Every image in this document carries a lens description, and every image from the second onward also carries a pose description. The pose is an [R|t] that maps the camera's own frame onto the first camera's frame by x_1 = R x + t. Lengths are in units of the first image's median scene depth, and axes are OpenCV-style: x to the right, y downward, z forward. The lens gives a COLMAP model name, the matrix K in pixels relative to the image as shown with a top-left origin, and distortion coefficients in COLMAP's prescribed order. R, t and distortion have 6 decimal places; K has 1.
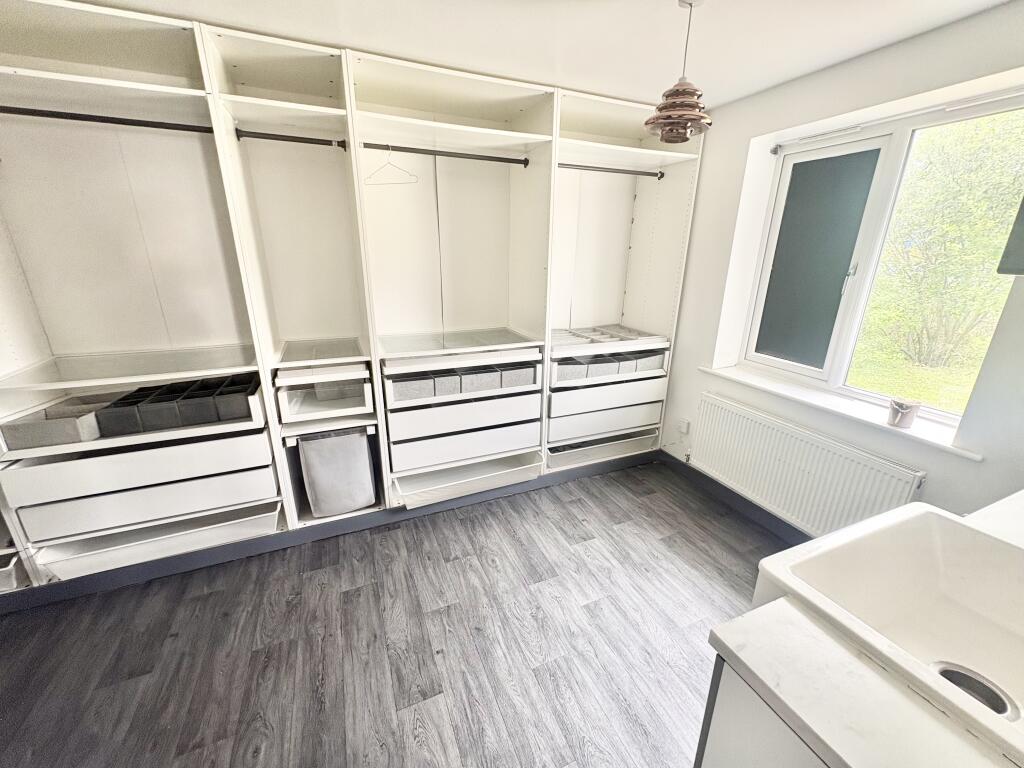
lens RADIAL K [[411.1, 0, 512.0], [0, 411.1, 384.0], [0, 0, 1]] dist [0.017258, -0.000225]
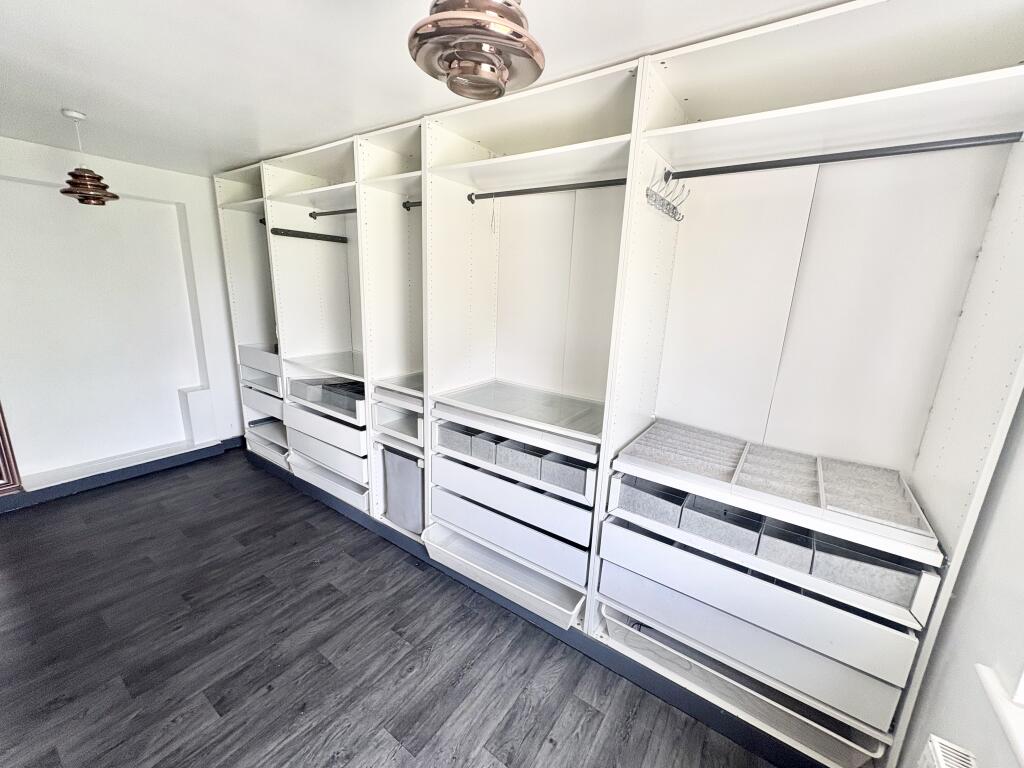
lens RADIAL K [[400.9, 0, 507.9], [0, 400.9, 414.8], [0, 0, 1]] dist [-0.001885, -0.000241]
pose [[0.521357, 0.265888, -0.810858, 0.455404], [-0.286874, 0.949525, 0.126906, -0.160554], [0.803673, 0.166451, 0.571318, 0.508461]]
